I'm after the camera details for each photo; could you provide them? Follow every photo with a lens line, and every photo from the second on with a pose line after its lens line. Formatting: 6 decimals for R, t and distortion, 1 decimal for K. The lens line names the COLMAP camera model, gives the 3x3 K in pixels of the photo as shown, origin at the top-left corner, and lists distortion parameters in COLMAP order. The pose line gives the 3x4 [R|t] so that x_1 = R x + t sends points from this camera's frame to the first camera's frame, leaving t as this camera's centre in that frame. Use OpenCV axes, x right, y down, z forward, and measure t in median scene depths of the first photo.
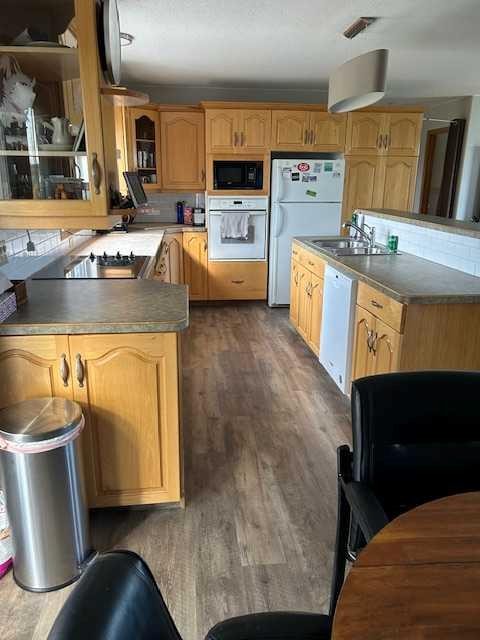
lens RADIAL K [[480.6, 0, 240.5], [0, 480.6, 322.7], [0, 0, 1]] dist [0.044200, -0.055136]
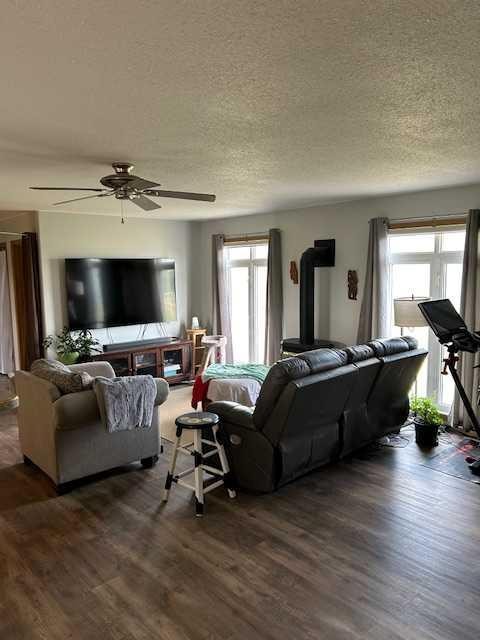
lens RADIAL K [[485.5, 0, 221.0], [0, 485.5, 320.1], [0, 0, 1]] dist [0.047527, -0.000169]
pose [[0.828196, -0.093221, 0.552632, 0.245867], [0.188823, 0.974831, -0.118538, -0.065536], [-0.527672, 0.202522, 0.824953, 0.012071]]
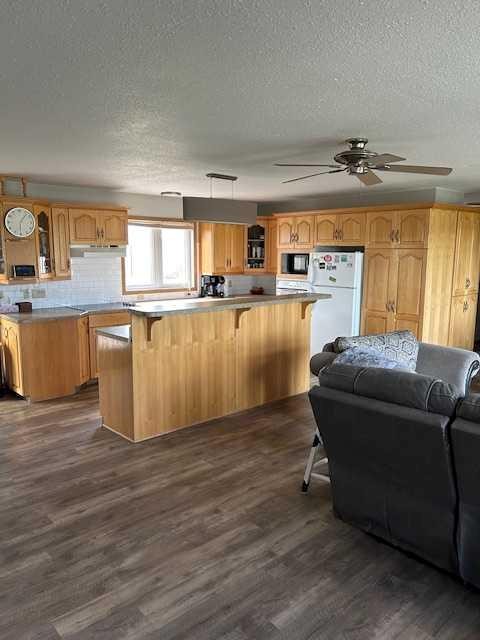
lens RADIAL K [[480.6, 0, 240.5], [0, 480.6, 322.7], [0, 0, 1]] dist [0.044200, -0.055136]
pose [[0.583073, 0.116740, -0.803989, 0.999240], [-0.235390, 0.971448, -0.029655, -0.073548], [0.777572, 0.206542, 0.593905, 0.130834]]
